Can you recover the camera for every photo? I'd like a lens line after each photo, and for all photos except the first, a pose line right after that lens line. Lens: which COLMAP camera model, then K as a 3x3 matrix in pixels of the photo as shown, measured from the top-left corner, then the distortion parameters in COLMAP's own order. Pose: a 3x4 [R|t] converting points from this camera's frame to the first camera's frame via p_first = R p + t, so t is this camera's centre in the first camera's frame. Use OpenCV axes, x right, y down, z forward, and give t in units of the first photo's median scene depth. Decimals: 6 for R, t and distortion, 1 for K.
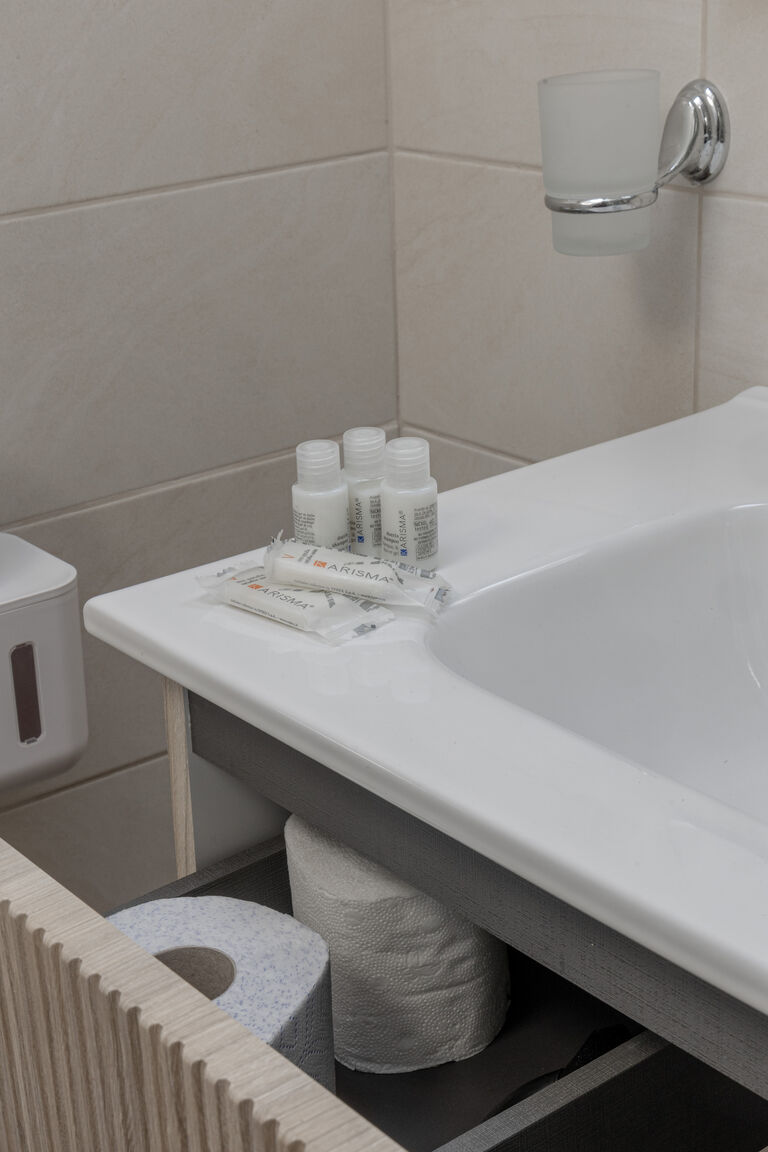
lens RADIAL K [[1839.5, 0, 382.2], [0, 1839.5, 577.4], [0, 0, 1]] dist [0.055092, 0.000000]
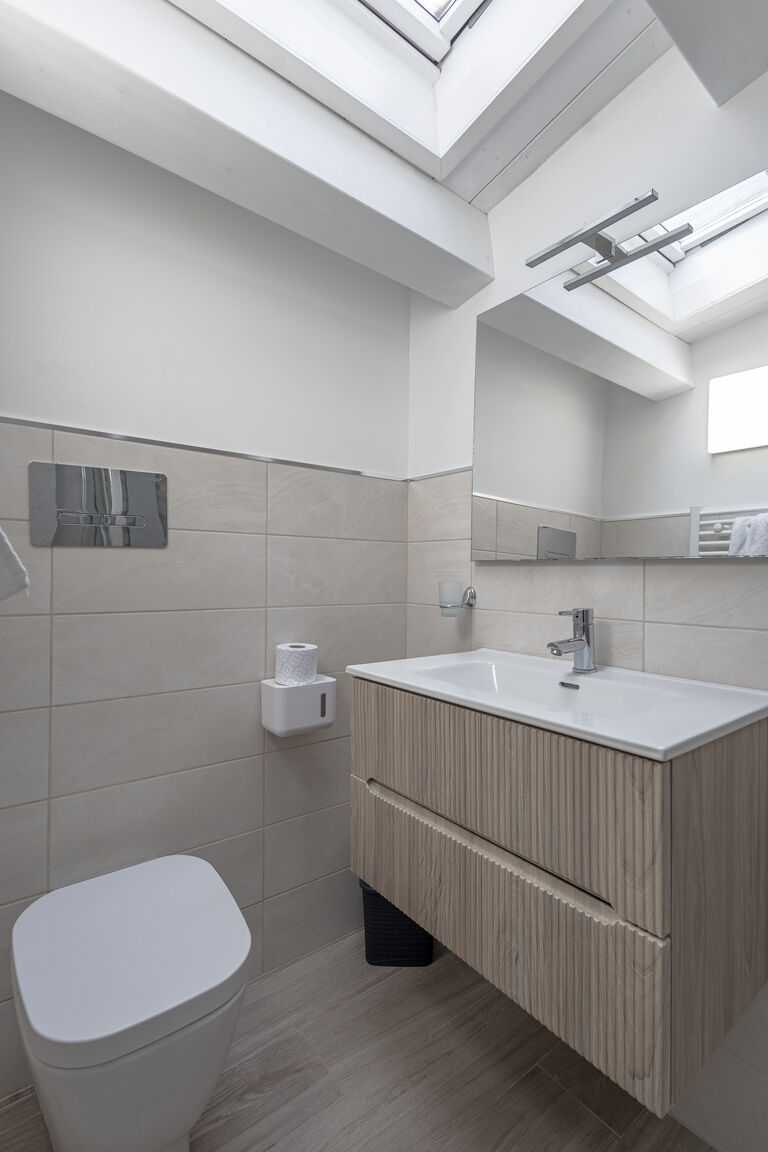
lens RADIAL K [[525.5, 0, 387.3], [0, 525.5, 575.6], [0, 0, 1]] dist [-0.000996, -0.000020]
pose [[0.998762, 0.048126, -0.012610, -0.035329], [-0.049307, 0.923764, -0.379775, 0.250621], [-0.006629, 0.379926, 0.924993, -0.318403]]
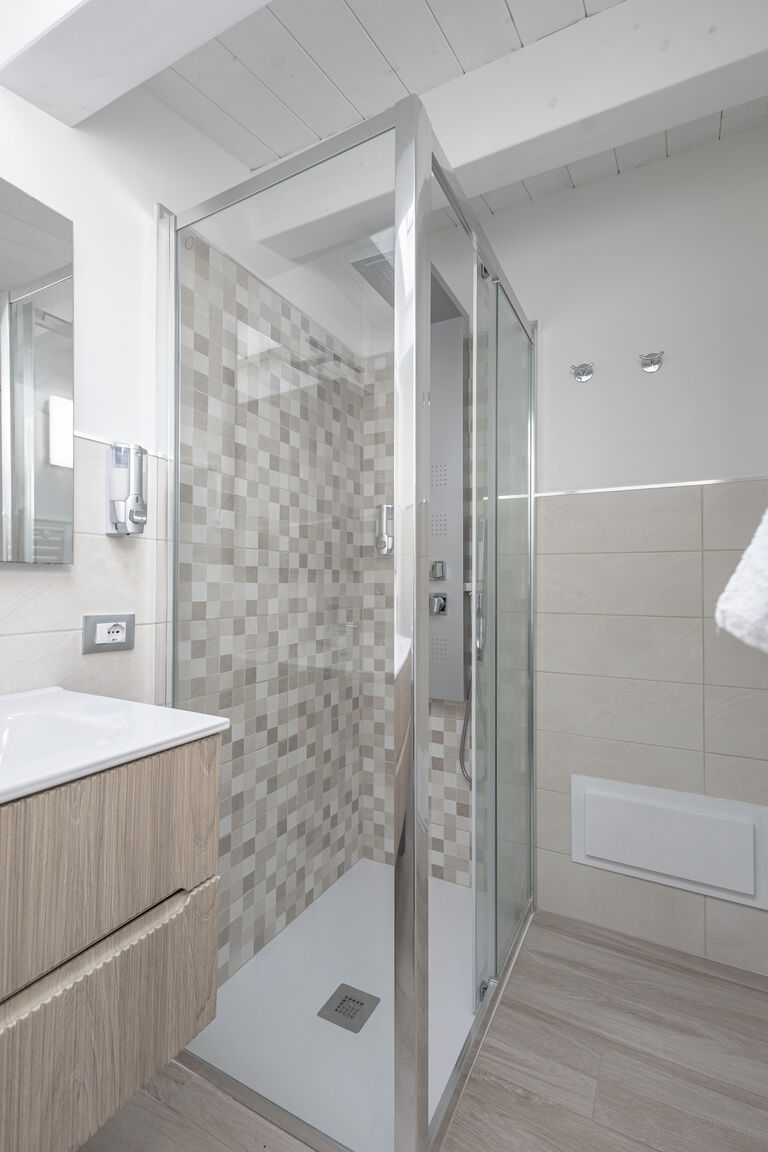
lens RADIAL K [[525.5, 0, 388.2], [0, 525.5, 580.8], [0, 0, 1]] dist [-0.000996, -0.000020]
pose [[-0.402240, 0.047608, 0.914295, -0.515648], [0.356430, 0.928002, 0.108488, 0.007198], [-0.843303, 0.369520, -0.390249, 0.324015]]
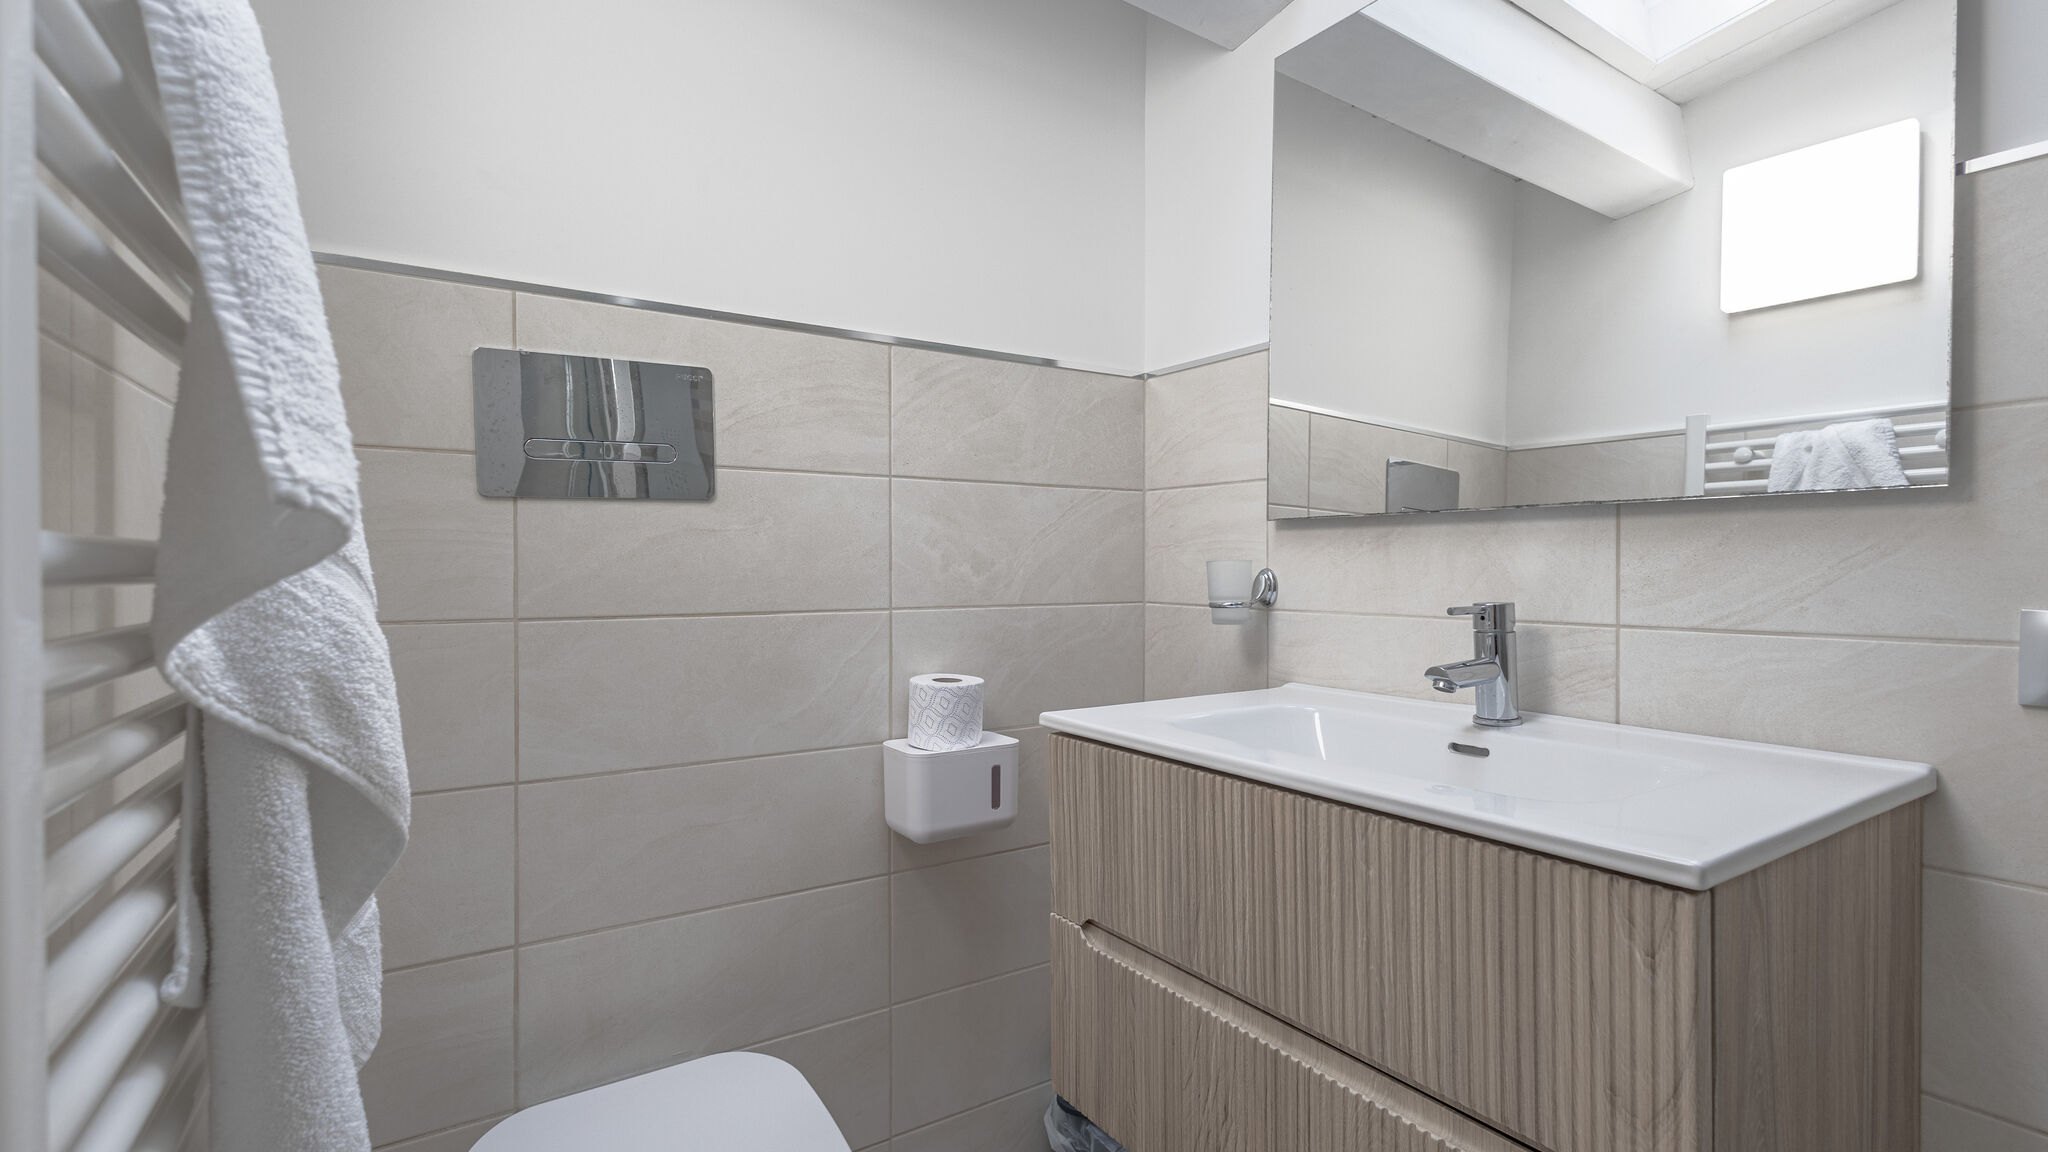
lens RADIAL K [[935.5, 0, 1024.4], [0, 935.5, 577.7], [0, 0, 1]] dist [-0.001613, -0.000297]
pose [[0.995566, 0.038819, -0.085681, -0.058971], [-0.067647, 0.928389, -0.365401, 0.257919], [0.065361, 0.369577, 0.926898, -0.266732]]
